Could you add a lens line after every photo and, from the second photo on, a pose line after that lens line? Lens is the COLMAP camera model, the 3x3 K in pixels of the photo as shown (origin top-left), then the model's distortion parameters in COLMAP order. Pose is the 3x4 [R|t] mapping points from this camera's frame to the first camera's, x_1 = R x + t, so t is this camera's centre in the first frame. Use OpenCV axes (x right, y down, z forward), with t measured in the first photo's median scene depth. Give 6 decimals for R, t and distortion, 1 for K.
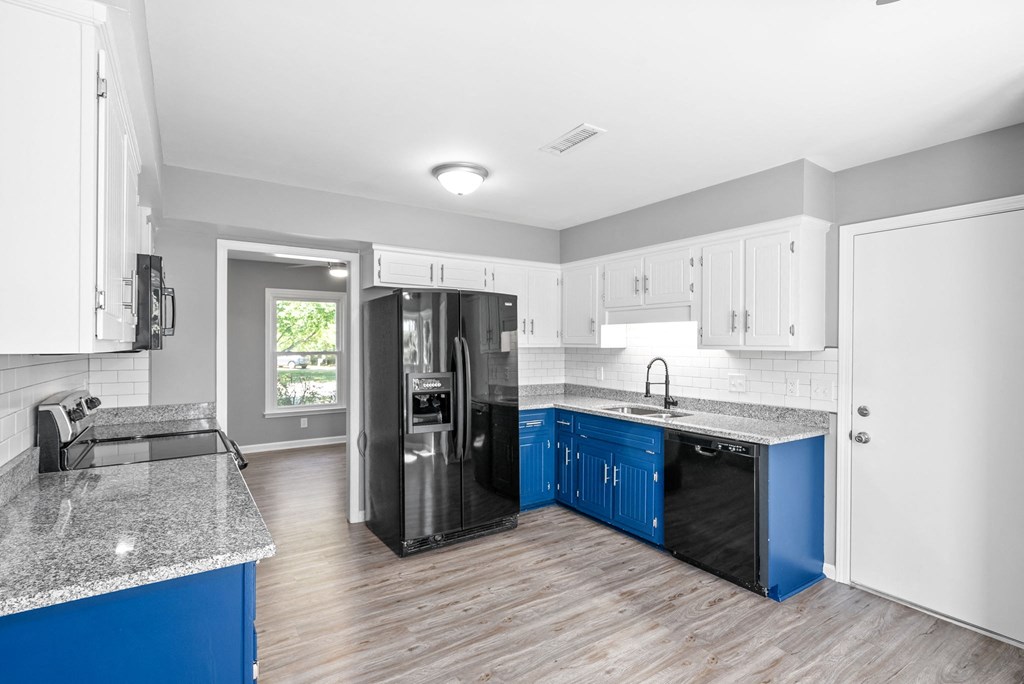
lens RADIAL K [[495.1, 0, 511.1], [0, 495.1, 343.4], [0, 0, 1]] dist [0.004197, -0.000154]
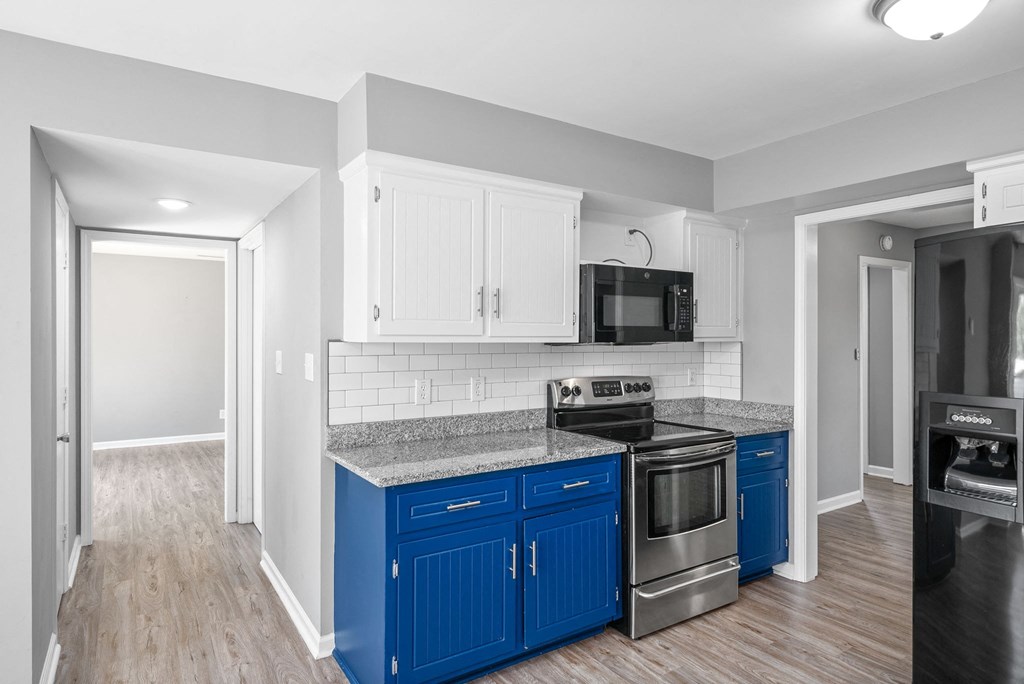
lens RADIAL K [[591.2, 0, 495.5], [0, 591.2, 331.0], [0, 0, 1]] dist [0.003066, -0.000567]
pose [[-0.030786, -0.012516, -0.999448, 0.461891], [-0.001633, 0.999921, -0.012472, 0.001523], [0.999525, 0.001248, -0.030804, 0.533110]]
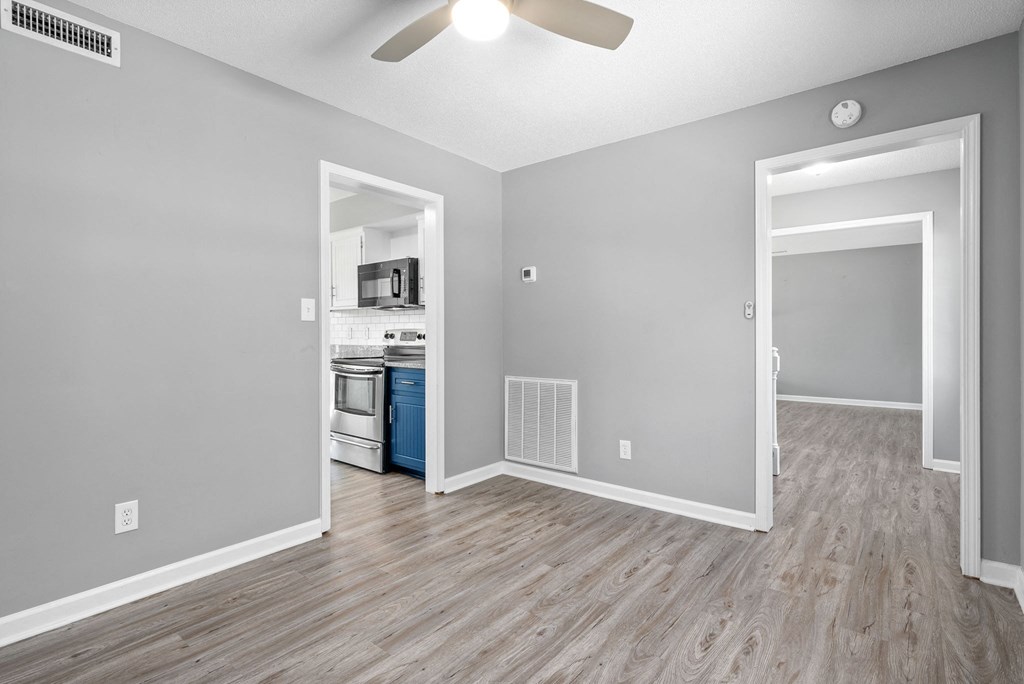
lens RADIAL K [[486.8, 0, 513.1], [0, 486.8, 337.3], [0, 0, 1]] dist [-0.002975, -0.000255]
pose [[-0.956078, -0.007022, -0.293028, -0.481433], [-0.006710, 0.999975, -0.002070, 0.094760], [0.293035, -0.000013, -0.956102, 2.143988]]
